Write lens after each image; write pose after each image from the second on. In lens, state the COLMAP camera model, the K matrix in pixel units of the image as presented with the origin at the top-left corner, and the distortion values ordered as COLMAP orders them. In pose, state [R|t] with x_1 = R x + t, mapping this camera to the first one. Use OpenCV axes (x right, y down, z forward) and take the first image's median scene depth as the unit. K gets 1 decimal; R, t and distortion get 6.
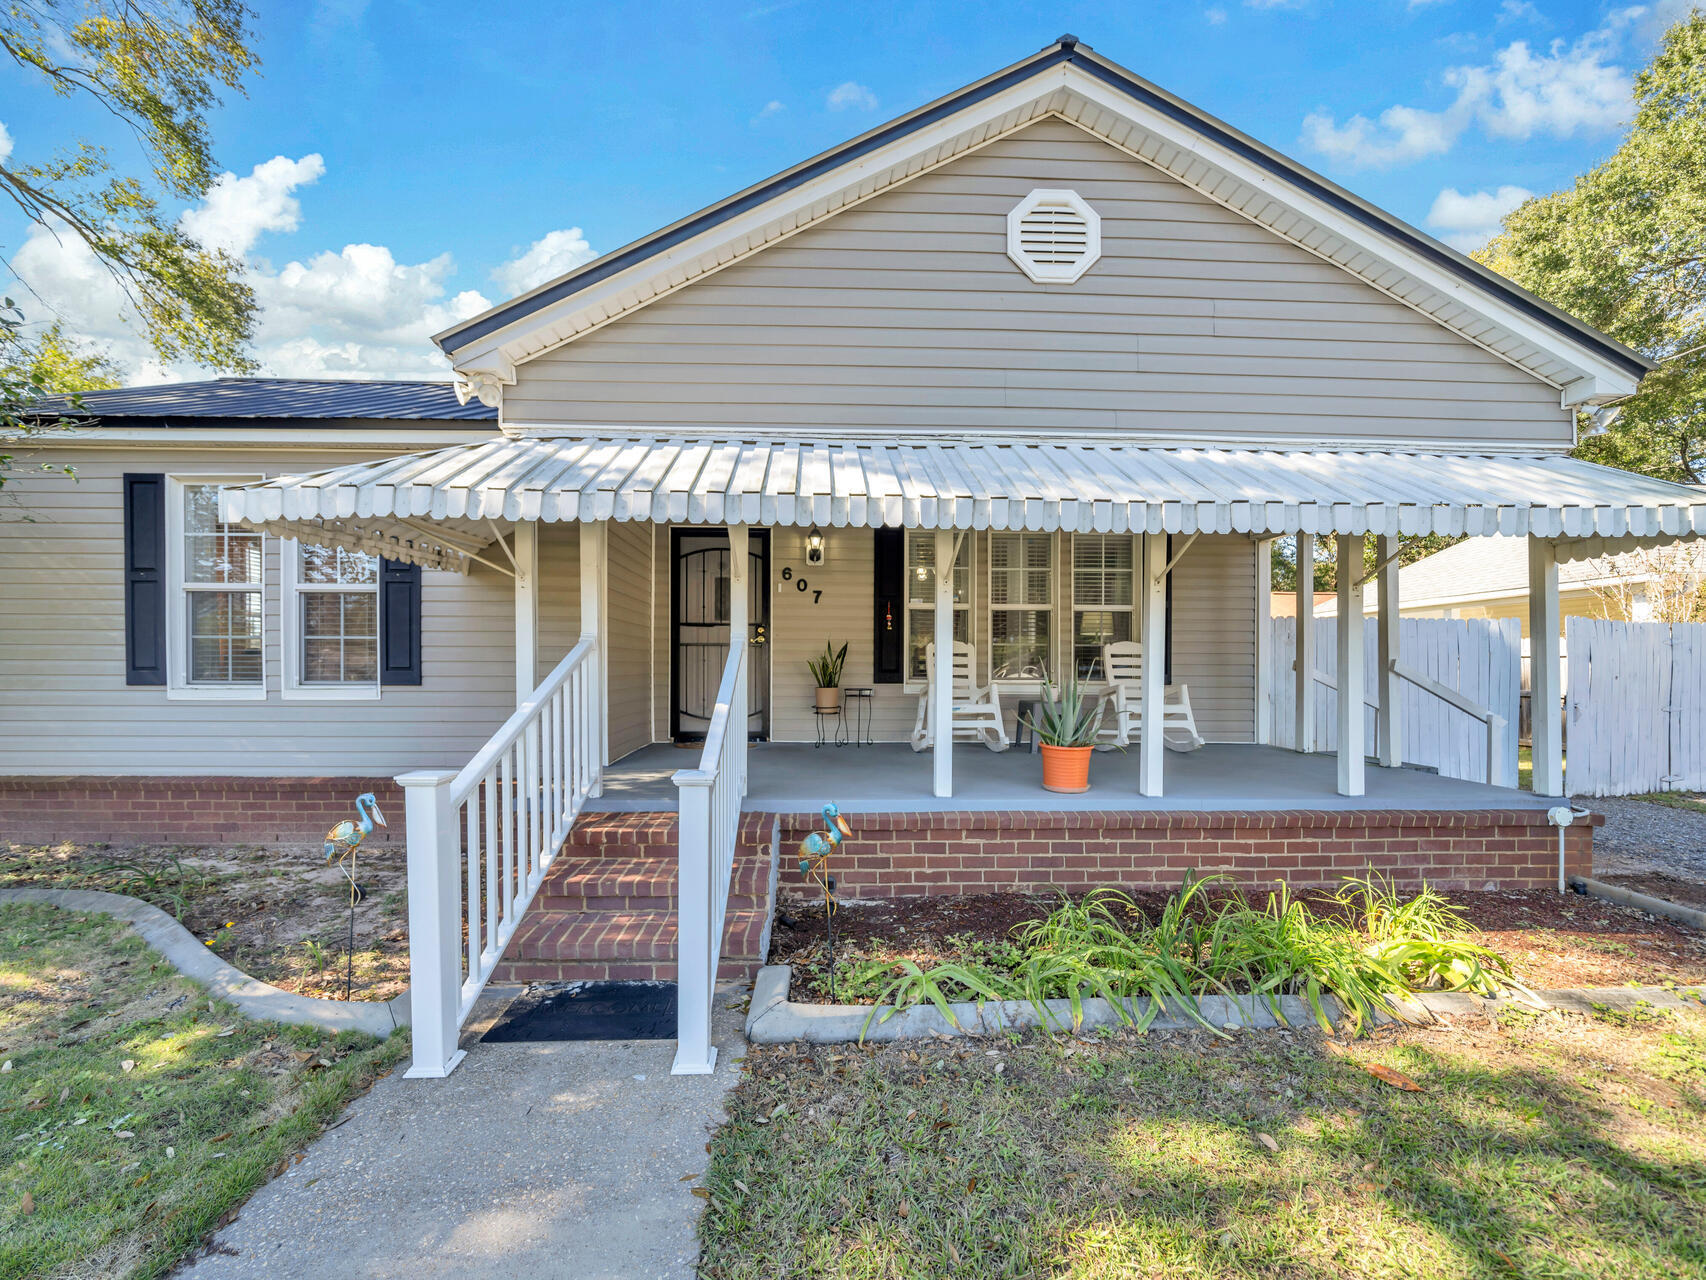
lens RADIAL K [[723.9, 0, 833.1], [0, 723.9, 650.1], [0, 0, 1]] dist [-0.002861, -0.000272]
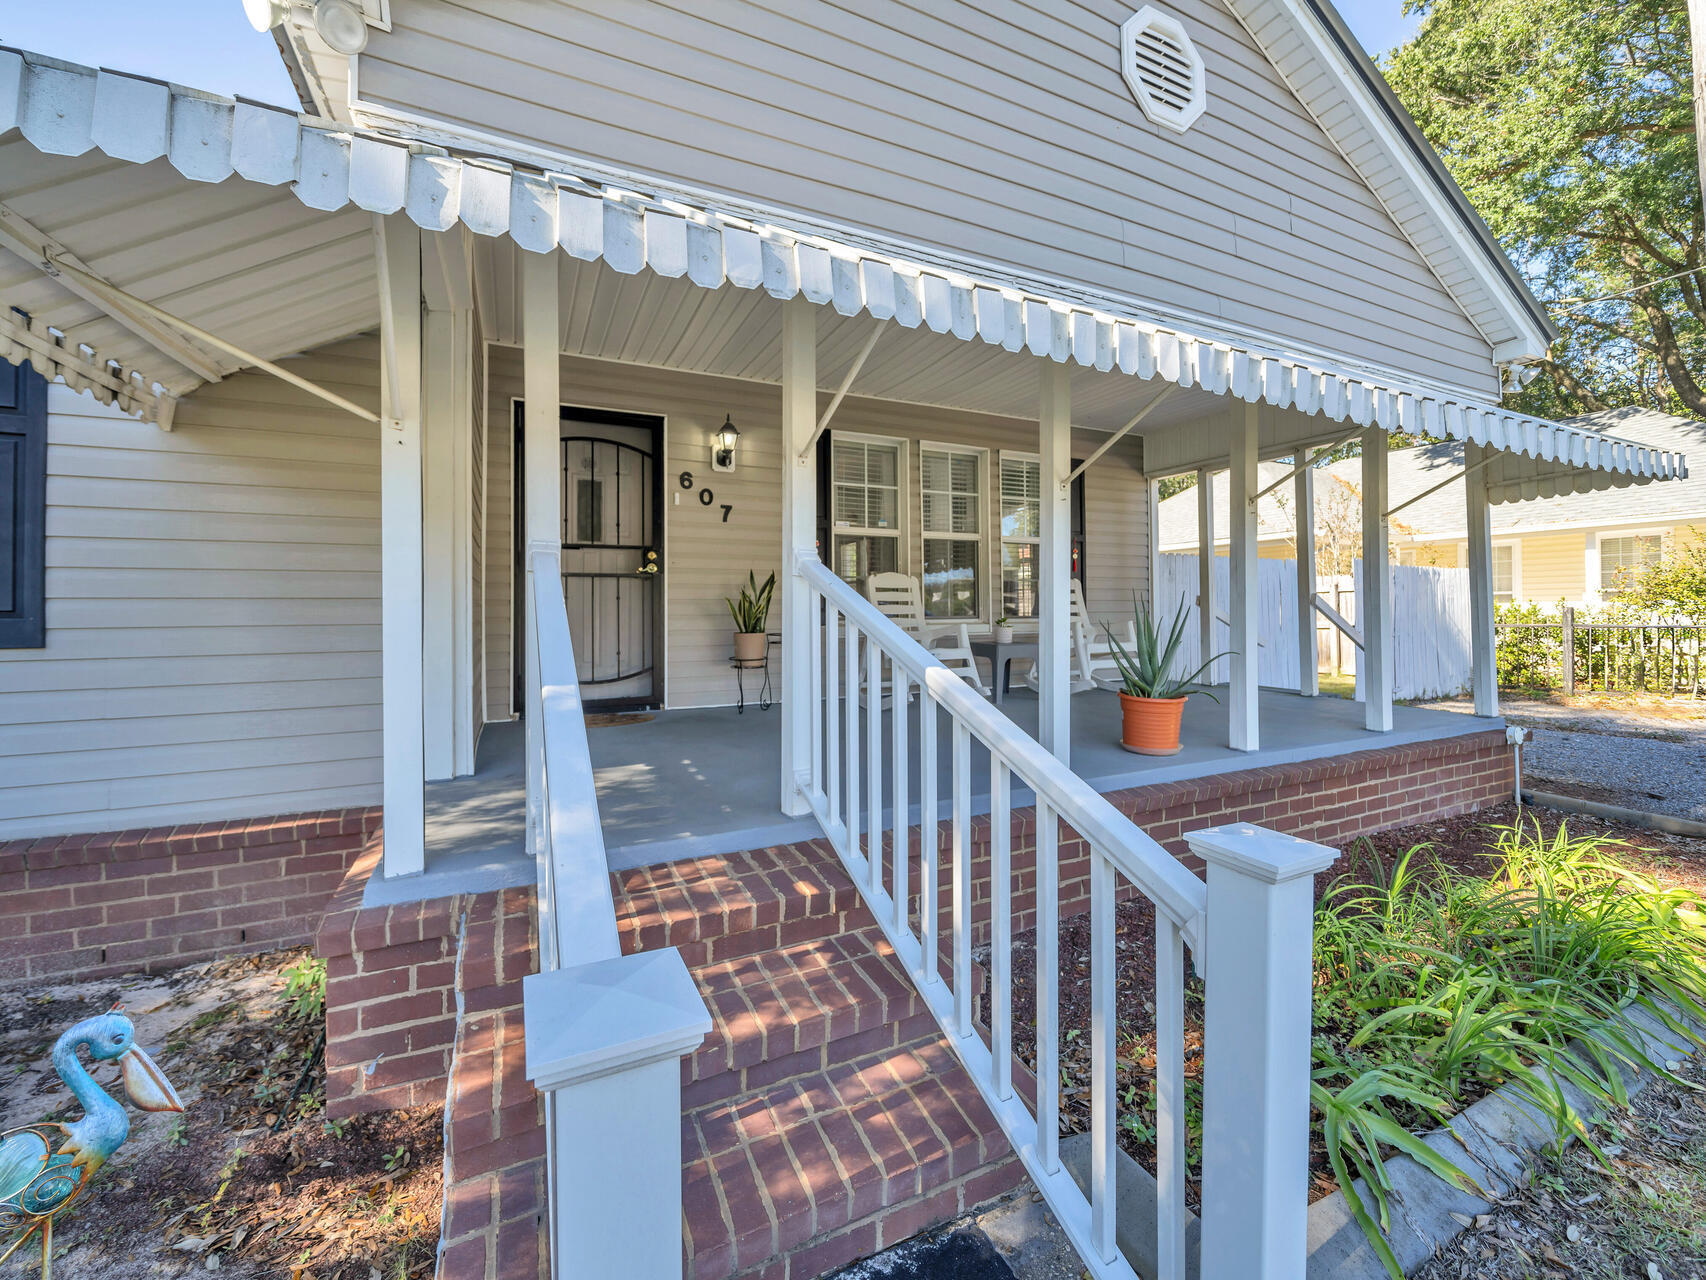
lens RADIAL K [[717.3, 0, 851.4], [0, 717.3, 581.9], [0, 0, 1]] dist [-0.003264, -0.000174]
pose [[0.909560, 0.005969, 0.415529, -0.274065], [-0.000092, 0.999900, -0.014162, 0.011381], [-0.415572, 0.012843, 0.909470, 0.336334]]
